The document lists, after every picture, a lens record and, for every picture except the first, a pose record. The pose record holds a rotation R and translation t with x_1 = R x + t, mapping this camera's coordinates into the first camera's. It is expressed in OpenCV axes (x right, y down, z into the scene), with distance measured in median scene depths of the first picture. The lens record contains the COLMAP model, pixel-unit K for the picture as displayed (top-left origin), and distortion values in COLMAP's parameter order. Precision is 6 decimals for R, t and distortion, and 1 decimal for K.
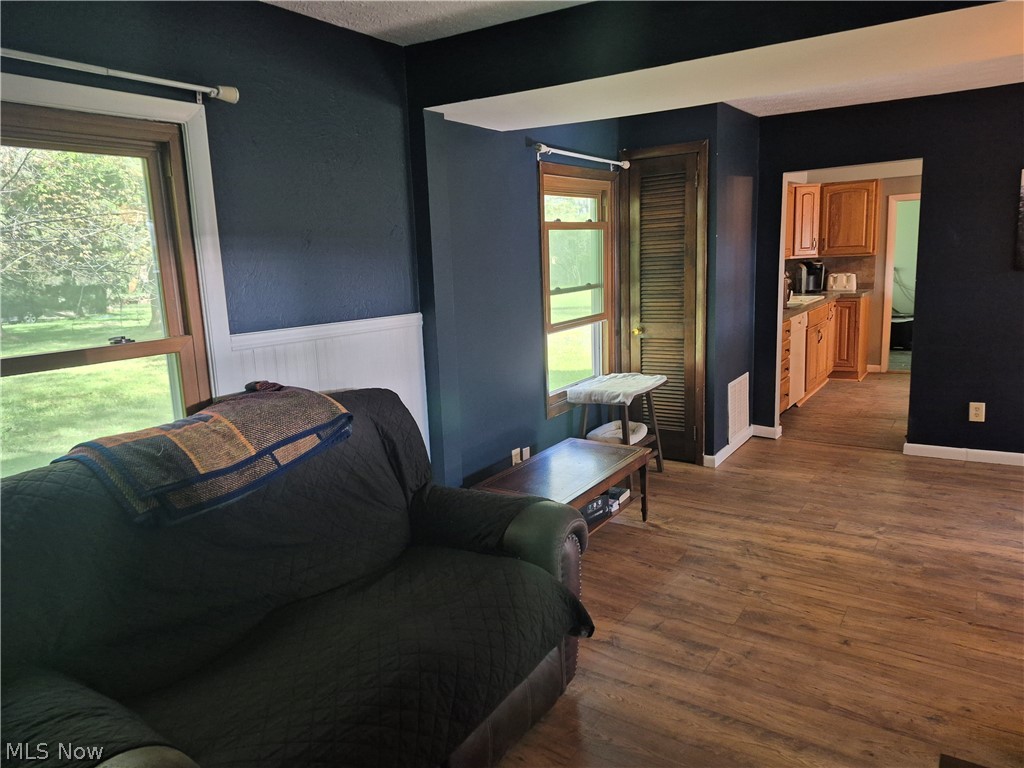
lens RADIAL K [[703.3, 0, 504.1], [0, 703.3, 383.9], [0, 0, 1]] dist [0.086373, -0.085723]
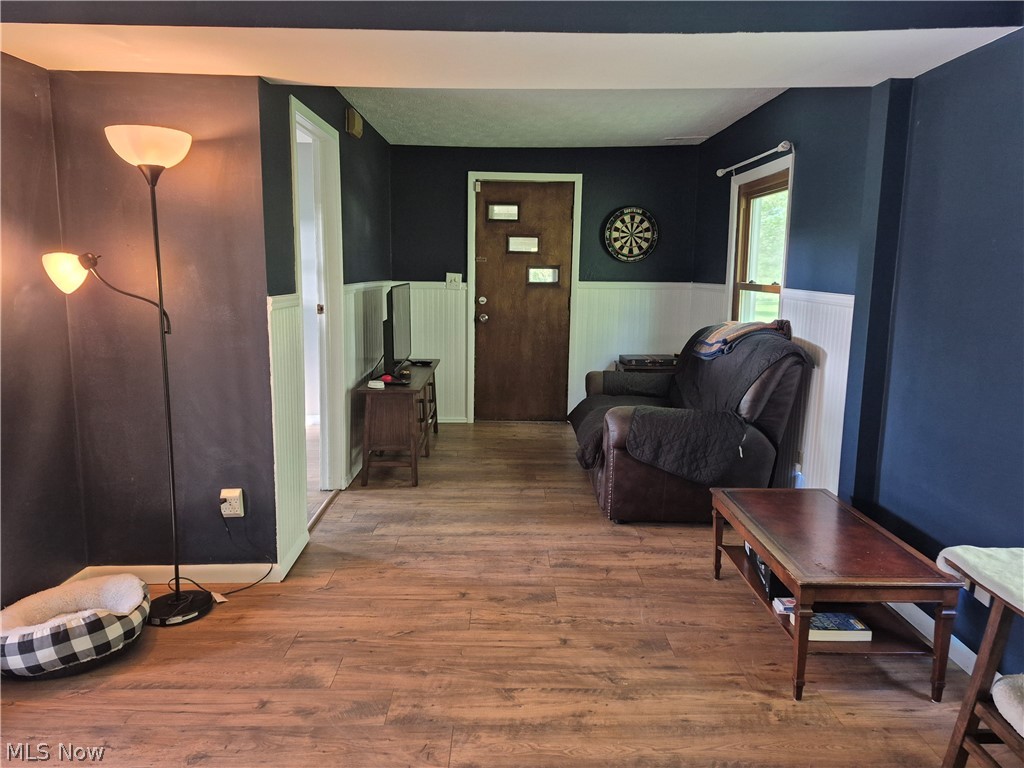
lens RADIAL K [[703.3, 0, 514.4], [0, 703.3, 379.8], [0, 0, 1]] dist [0.086373, -0.085723]
pose [[-0.819174, 0.124578, -0.559852, 0.775115], [-0.080574, 0.941449, 0.327387, -0.256025], [0.567857, 0.313296, -0.761172, 1.396178]]
